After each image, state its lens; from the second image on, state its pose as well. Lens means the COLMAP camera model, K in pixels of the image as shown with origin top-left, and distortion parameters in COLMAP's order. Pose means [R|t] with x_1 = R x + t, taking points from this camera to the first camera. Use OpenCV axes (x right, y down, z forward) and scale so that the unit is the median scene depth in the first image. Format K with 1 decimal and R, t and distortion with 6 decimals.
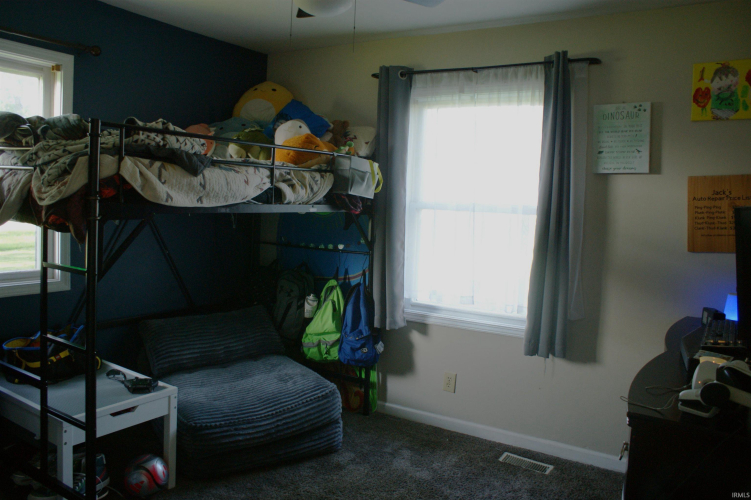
lens RADIAL K [[610.5, 0, 380.1], [0, 610.5, 252.0], [0, 0, 1]] dist [-0.149623, 0.125038]
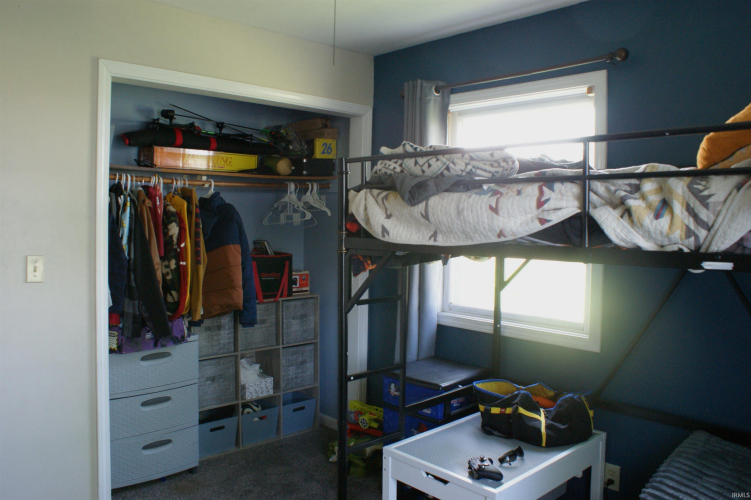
lens RADIAL K [[610.5, 0, 379.9], [0, 610.5, 247.9], [0, 0, 1]] dist [-0.149623, 0.125038]
pose [[-0.219392, 0.005706, -0.975620, 0.480248], [-0.106299, 0.993890, 0.029717, -0.088385], [0.969829, 0.110227, -0.217445, 1.122448]]
